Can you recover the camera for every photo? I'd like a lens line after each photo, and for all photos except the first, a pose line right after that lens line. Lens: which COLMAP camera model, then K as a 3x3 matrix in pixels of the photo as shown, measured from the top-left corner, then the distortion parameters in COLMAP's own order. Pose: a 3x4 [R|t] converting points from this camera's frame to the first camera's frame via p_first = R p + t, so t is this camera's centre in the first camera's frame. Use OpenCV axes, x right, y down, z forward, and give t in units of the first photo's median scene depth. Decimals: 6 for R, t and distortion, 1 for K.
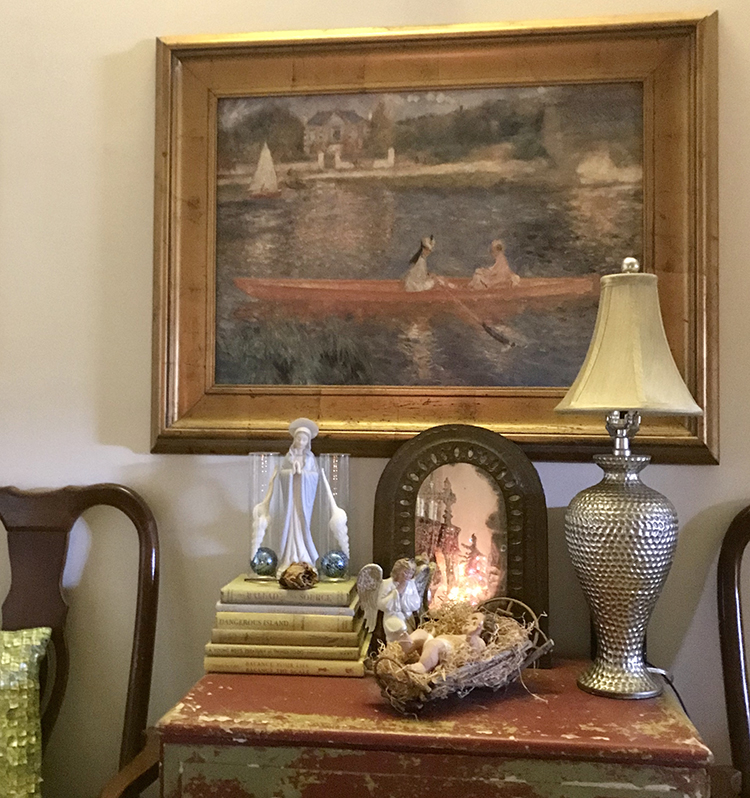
lens RADIAL K [[847.5, 0, 375.0], [0, 847.5, 399.0], [0, 0, 1]] dist [0.127529, -0.367771]
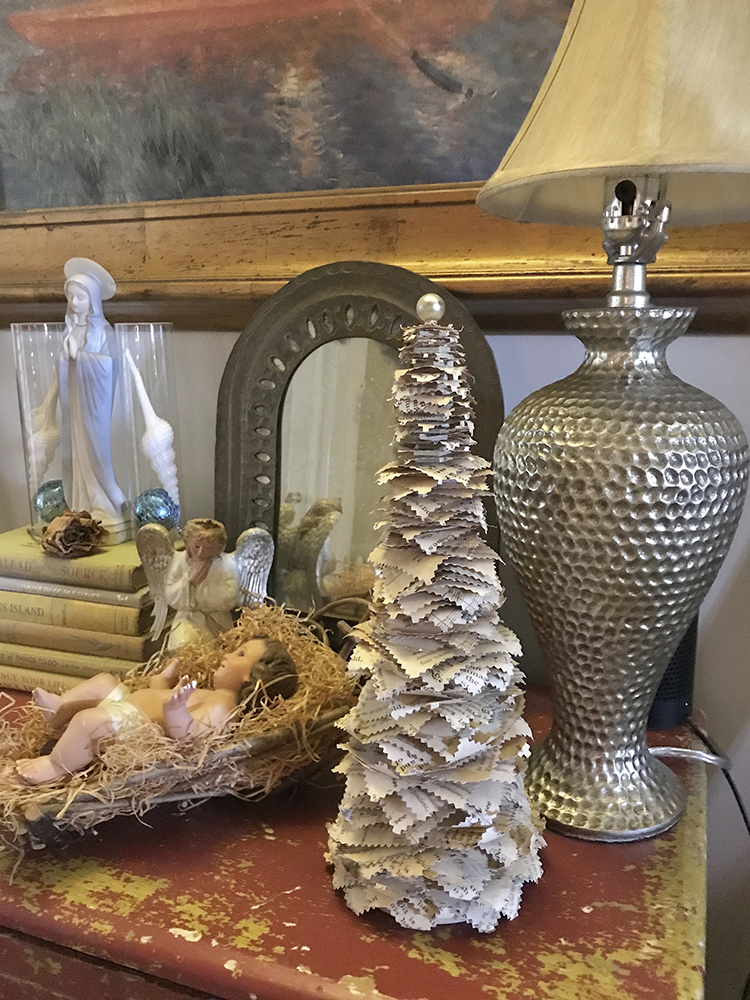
lens RADIAL K [[841.4, 0, 375.0], [0, 841.4, 500.0], [0, 0, 1]] dist [0.001888, -0.010968]
pose [[0.976293, 0.034359, -0.213710, 0.224022], [0.017392, 0.971677, 0.235671, 0.050111], [0.215754, -0.233800, 0.948044, 0.478677]]
